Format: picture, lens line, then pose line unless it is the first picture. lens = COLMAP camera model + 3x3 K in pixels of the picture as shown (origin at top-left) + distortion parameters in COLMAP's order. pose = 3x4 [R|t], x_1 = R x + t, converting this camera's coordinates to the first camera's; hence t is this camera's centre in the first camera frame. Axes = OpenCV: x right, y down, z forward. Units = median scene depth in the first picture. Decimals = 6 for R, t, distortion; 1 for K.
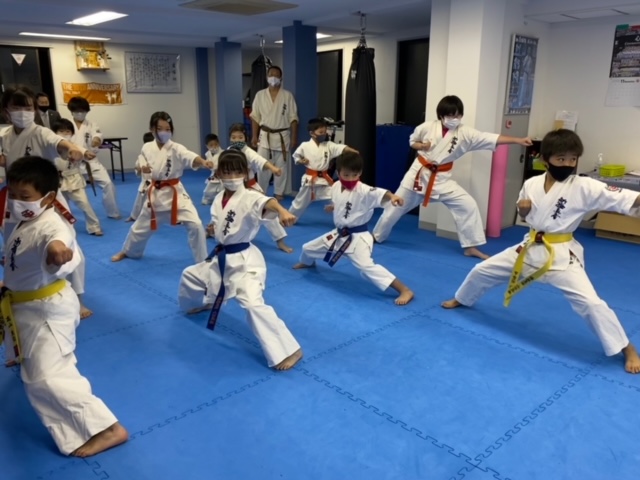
lens RADIAL K [[542.6, 0, 320.0], [0, 542.6, 240.0], [0, 0, 1]] dist [0.027430, 0.003254]
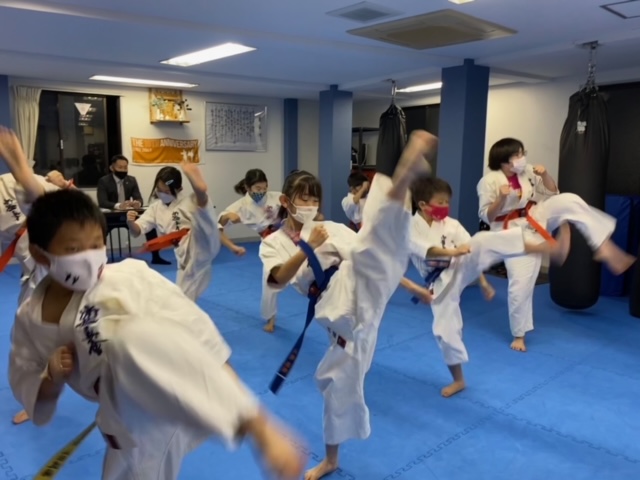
lens RADIAL K [[542.6, 0, 320.0], [0, 542.6, 240.0], [0, 0, 1]] dist [0.027430, 0.003254]
pose [[0.999954, 0.008719, 0.004065, -0.193327], [-0.008252, 0.994607, -0.103386, -0.055367], [-0.004945, 0.103348, 0.994633, 0.209691]]
